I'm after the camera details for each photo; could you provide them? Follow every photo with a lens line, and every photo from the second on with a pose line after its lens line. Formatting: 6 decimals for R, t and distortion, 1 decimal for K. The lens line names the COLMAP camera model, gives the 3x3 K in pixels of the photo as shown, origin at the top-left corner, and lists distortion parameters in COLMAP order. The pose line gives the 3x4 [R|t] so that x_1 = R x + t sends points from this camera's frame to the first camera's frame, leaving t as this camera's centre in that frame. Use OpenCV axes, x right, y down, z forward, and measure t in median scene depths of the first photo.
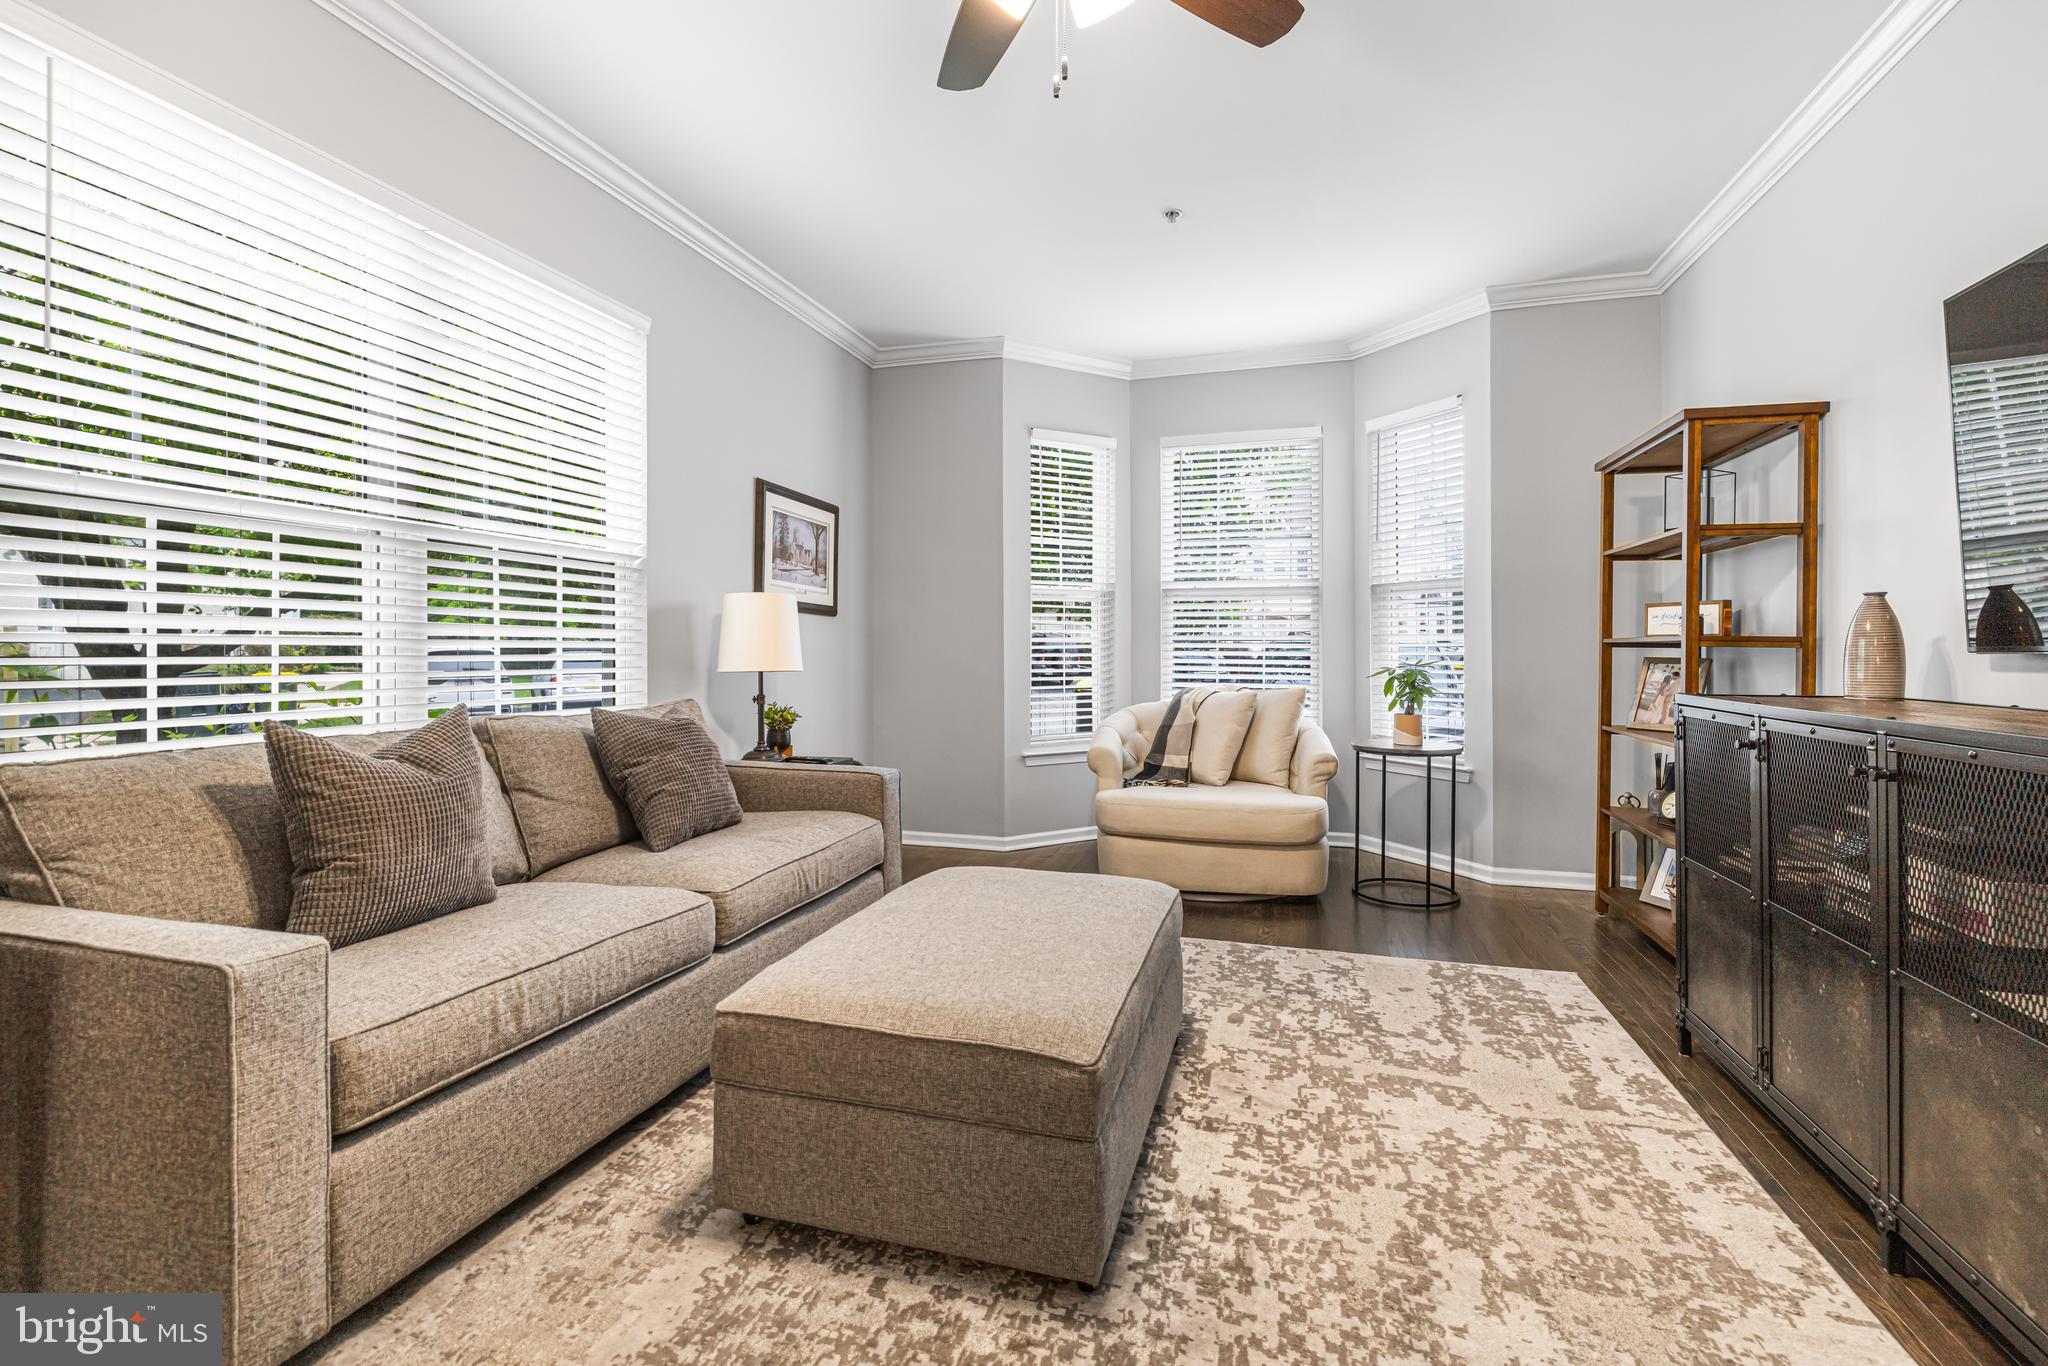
lens RADIAL K [[923.1, 0, 1024.0], [0, 923.1, 683.0], [0, 0, 1]] dist [0.002106, 0.000339]
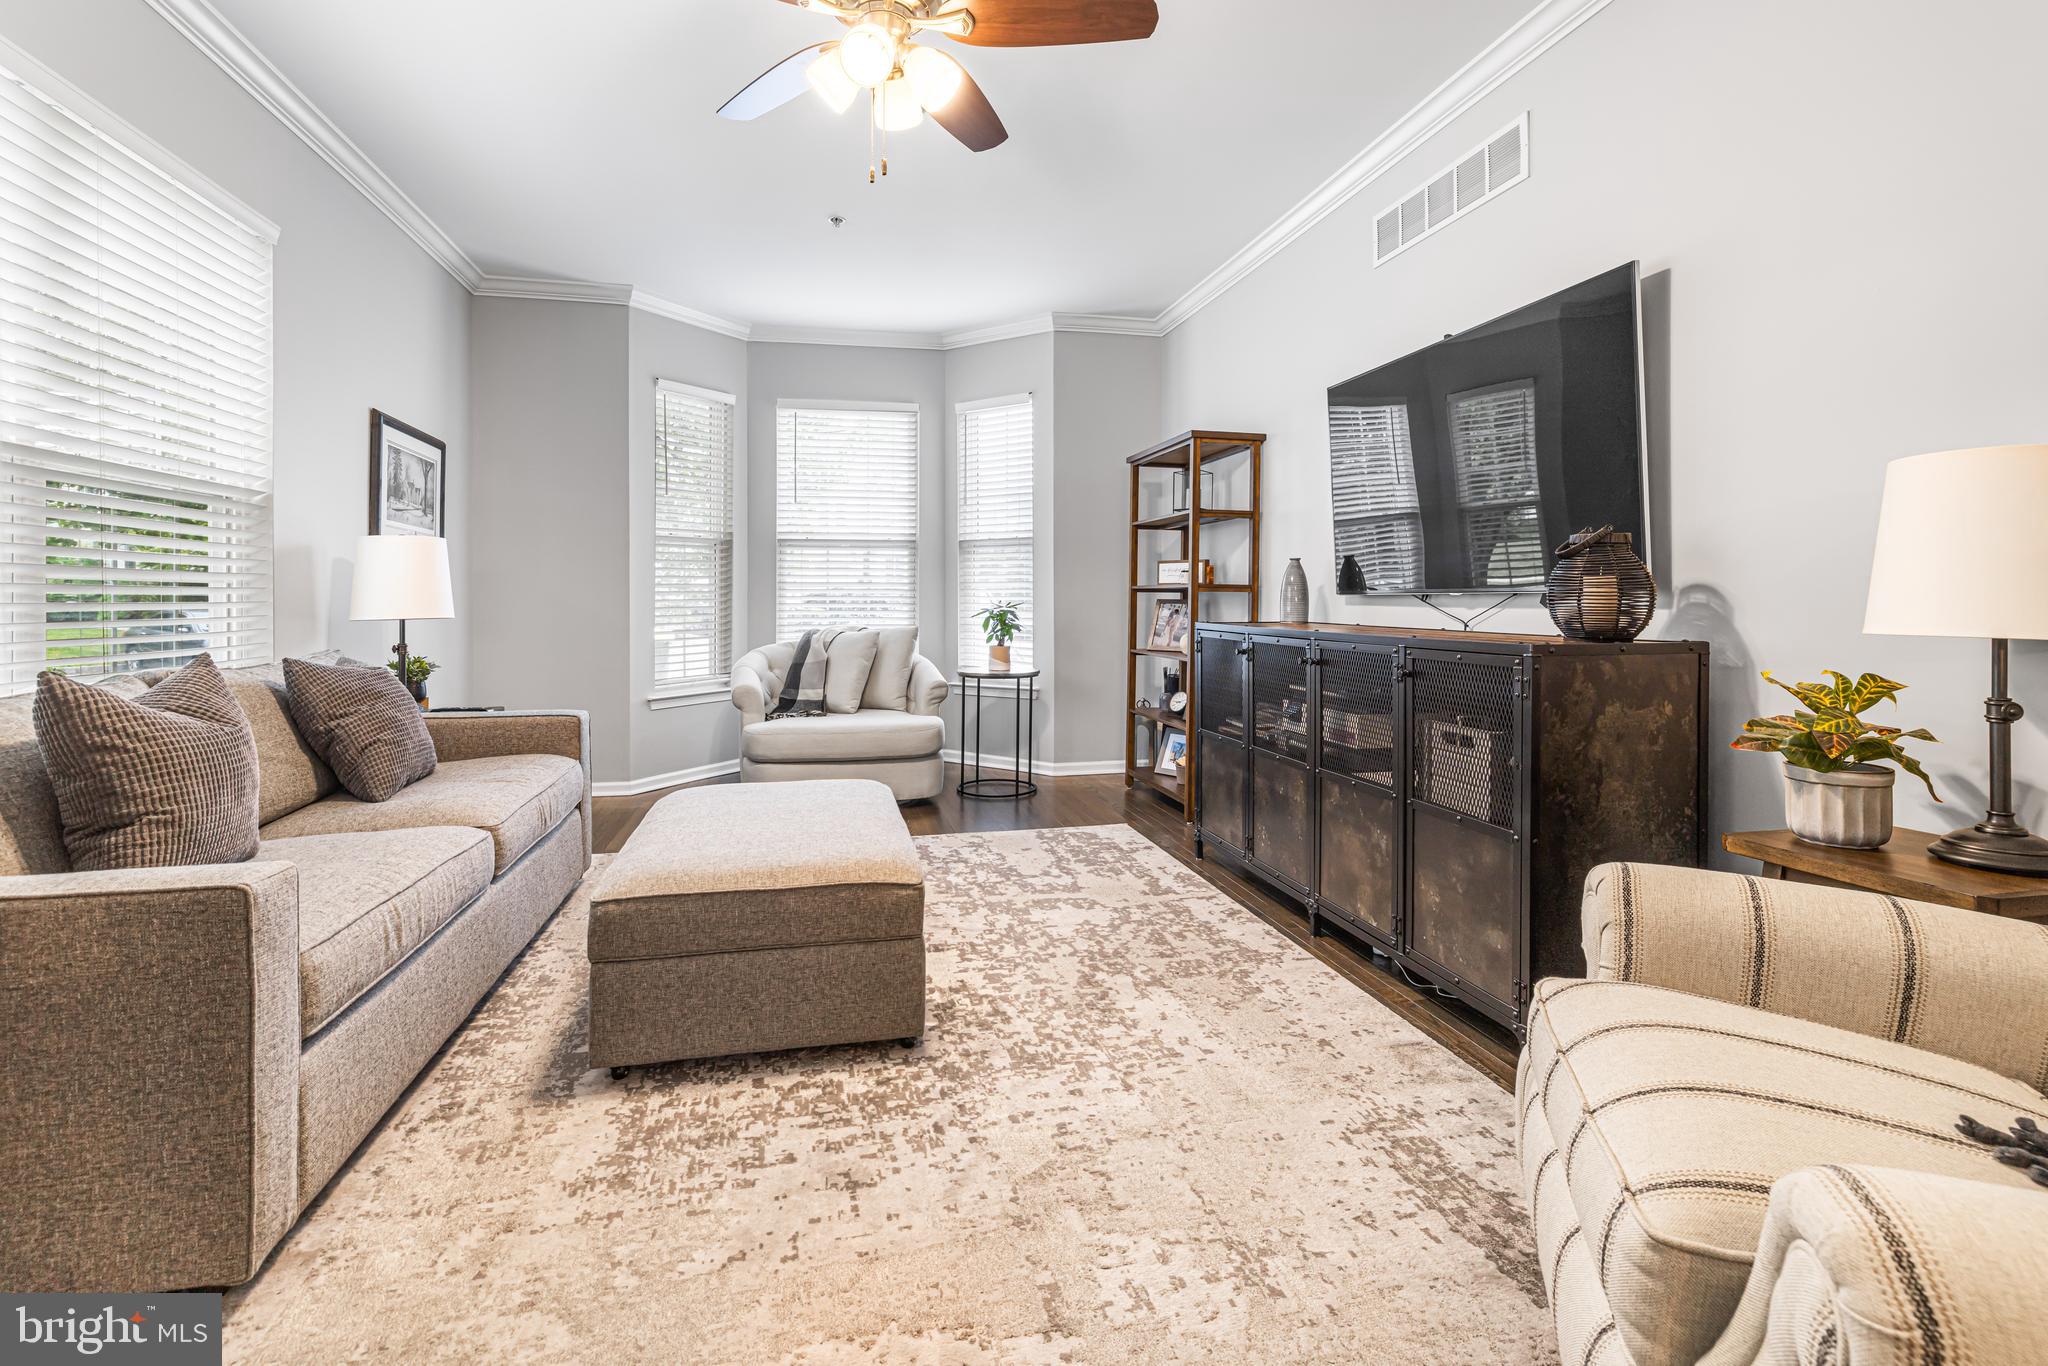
lens RADIAL K [[917.8, 0, 1022.1], [0, 917.8, 673.2], [0, 0, 1]] dist [-0.002069, 0.000474]
pose [[0.875515, -0.044094, 0.481176, -0.315403], [0.020981, 0.998357, 0.053312, 0.009947], [-0.482736, -0.036580, 0.875002, -0.214454]]
